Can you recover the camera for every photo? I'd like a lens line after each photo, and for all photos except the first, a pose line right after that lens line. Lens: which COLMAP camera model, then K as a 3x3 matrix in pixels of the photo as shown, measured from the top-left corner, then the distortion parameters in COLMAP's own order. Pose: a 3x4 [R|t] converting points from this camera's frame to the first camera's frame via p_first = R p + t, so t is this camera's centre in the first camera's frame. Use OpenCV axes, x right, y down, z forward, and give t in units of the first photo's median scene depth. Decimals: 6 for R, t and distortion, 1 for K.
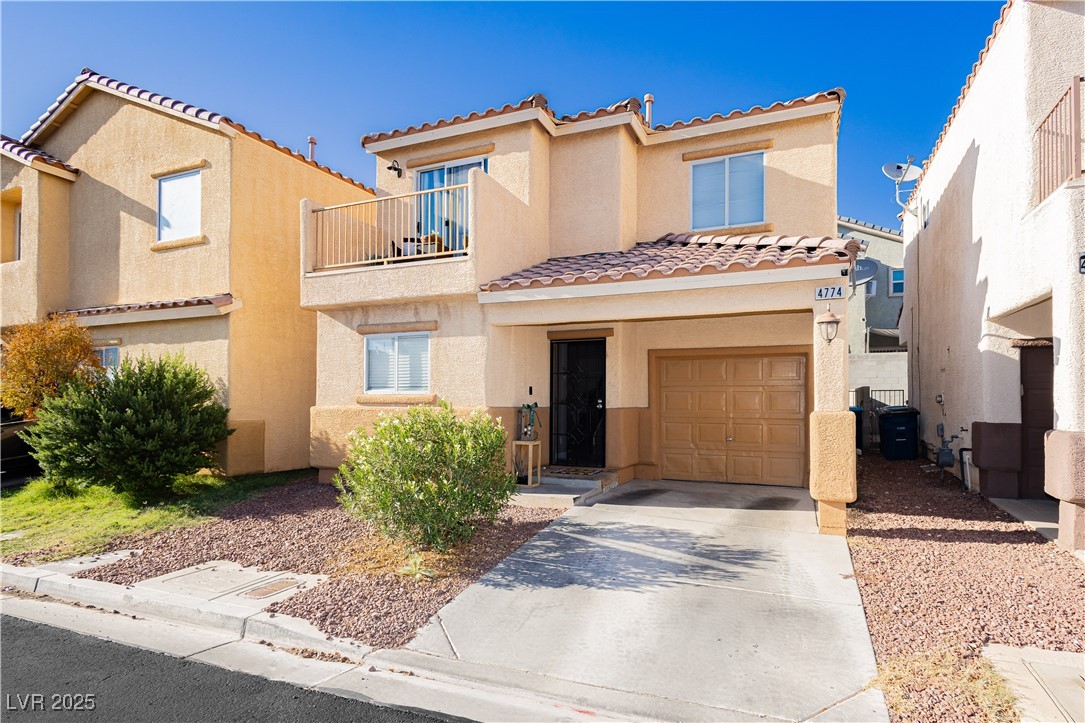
lens RADIAL K [[495.4, 0, 544.1], [0, 495.4, 370.8], [0, 0, 1]] dist [0.001124, 0.000236]
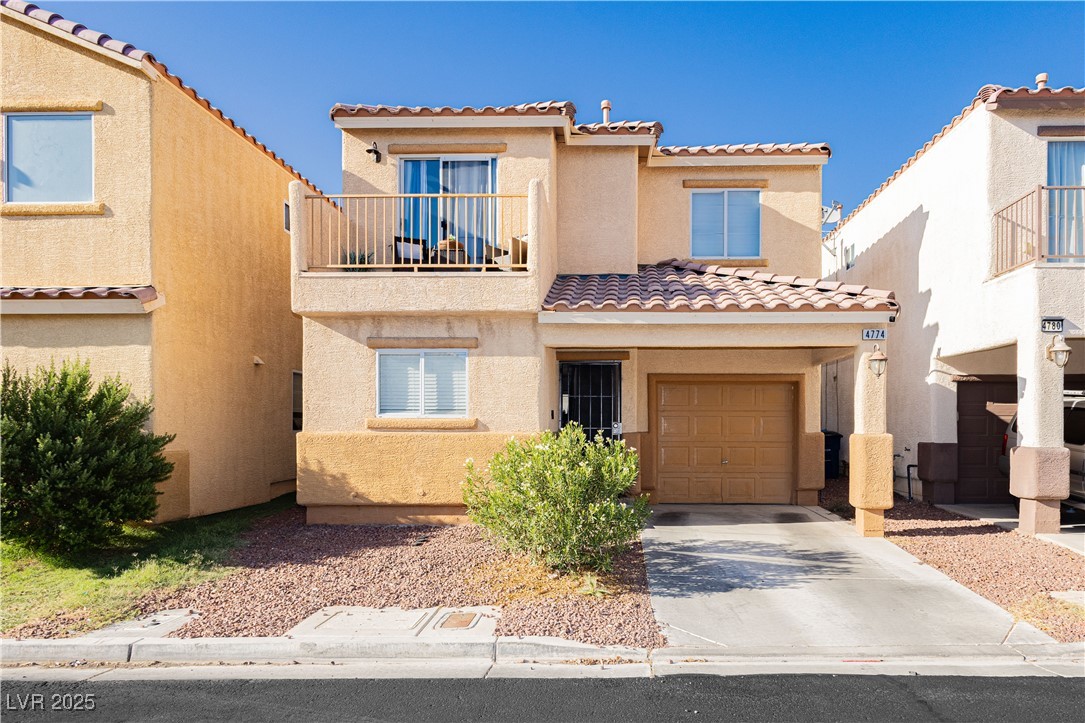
lens RADIAL K [[594.7, 0, 542.7], [0, 594.7, 394.8], [0, 0, 1]] dist [0.001614, -0.000263]
pose [[0.950643, 0.015147, 0.309915, -0.410030], [-0.017938, 0.999820, 0.006156, -0.004448], [-0.309766, -0.011411, 0.950744, -0.075342]]
